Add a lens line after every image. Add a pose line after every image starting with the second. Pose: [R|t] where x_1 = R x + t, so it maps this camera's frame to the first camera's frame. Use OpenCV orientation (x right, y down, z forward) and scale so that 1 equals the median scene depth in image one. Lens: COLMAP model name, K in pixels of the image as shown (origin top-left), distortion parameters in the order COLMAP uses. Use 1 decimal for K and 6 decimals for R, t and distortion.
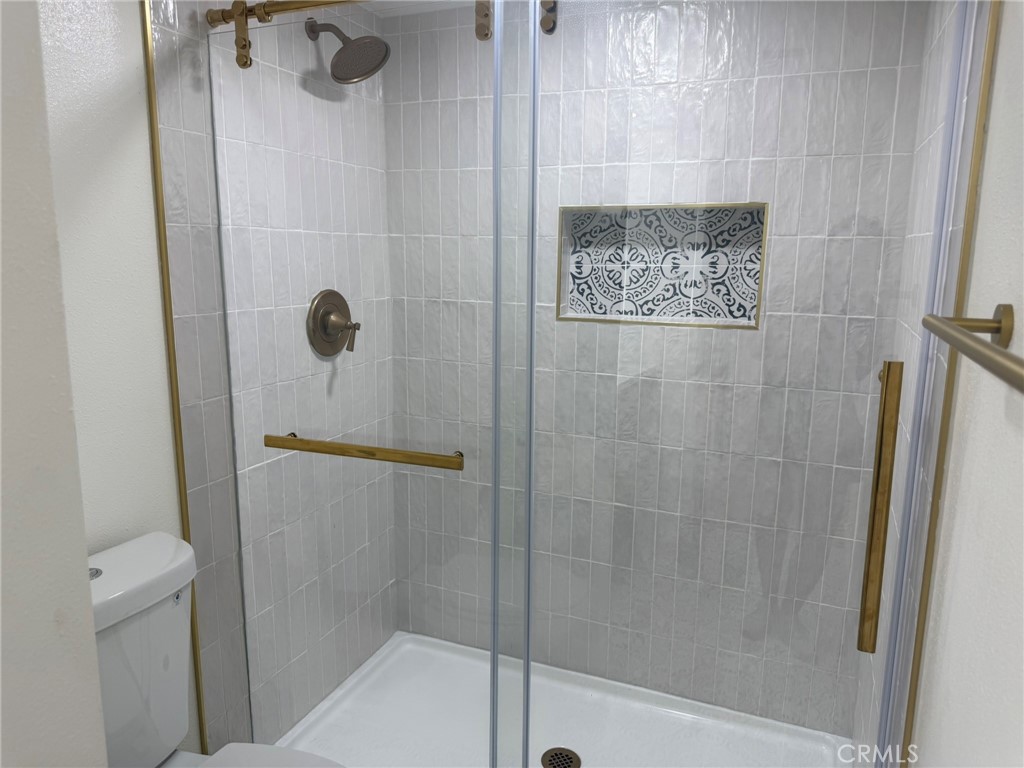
lens RADIAL K [[735.0, 0, 504.2], [0, 735.0, 386.4], [0, 0, 1]] dist [0.040508, -0.053540]
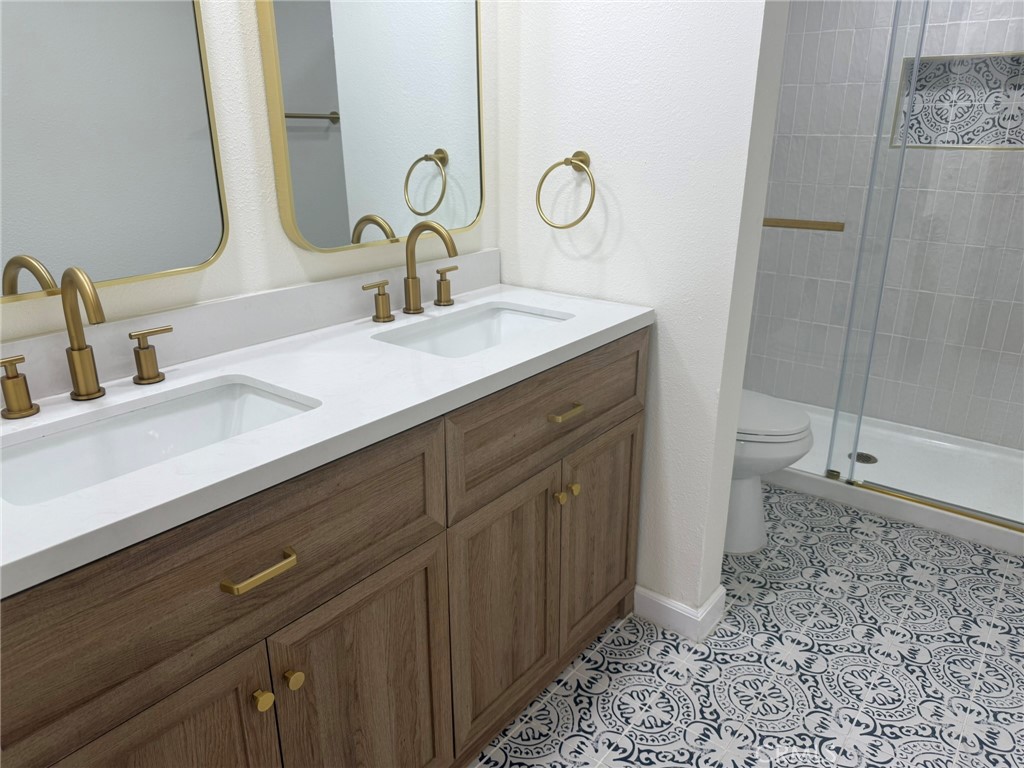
lens RADIAL K [[735.0, 0, 504.2], [0, 735.0, 386.4], [0, 0, 1]] dist [0.040508, -0.053540]
pose [[0.963153, 0.075729, -0.258072, -0.228705], [-0.034979, 0.986662, 0.158980, 0.151148], [0.266669, -0.144095, 0.952955, -0.538730]]
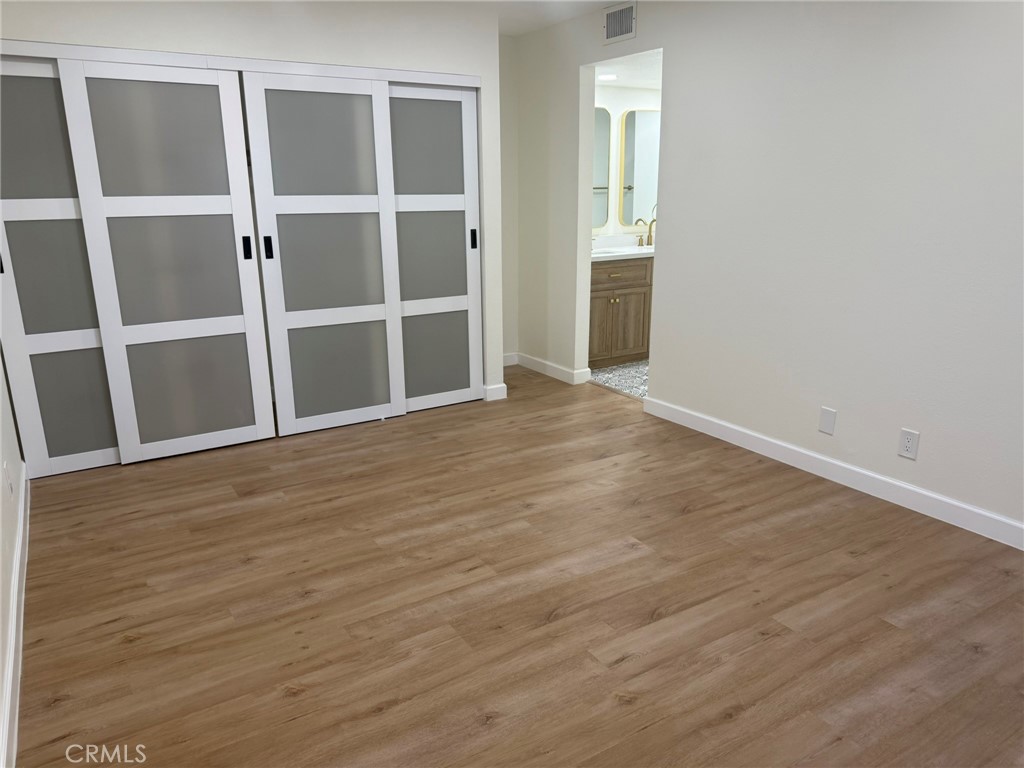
lens RADIAL K [[735.0, 0, 504.2], [0, 735.0, 386.4], [0, 0, 1]] dist [0.040508, -0.053540]
pose [[0.810301, 0.139287, -0.569220, 0.776124], [-0.087994, 0.989249, 0.116805, 0.480461], [0.579369, -0.044559, 0.813846, -2.604661]]
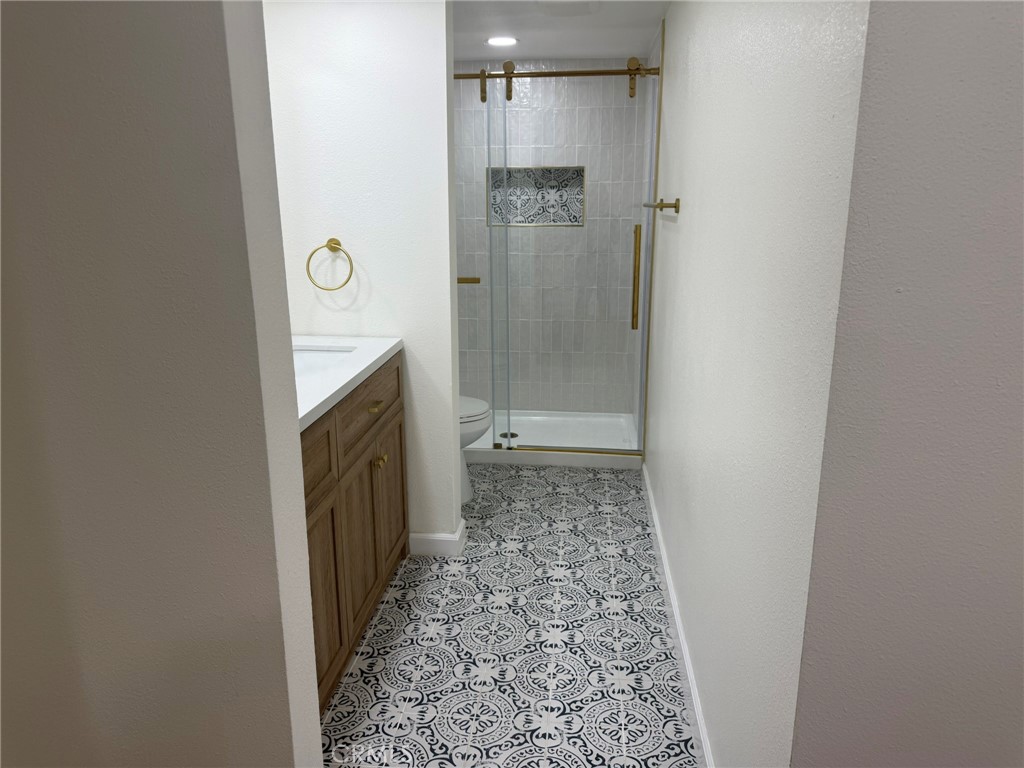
lens RADIAL K [[735.0, 0, 504.2], [0, 735.0, 386.4], [0, 0, 1]] dist [0.040508, -0.053540]
pose [[0.958227, -0.085235, 0.273013, -0.471811], [0.064536, 0.994379, 0.083933, 0.178557], [-0.278632, -0.062808, 0.958342, -0.955086]]
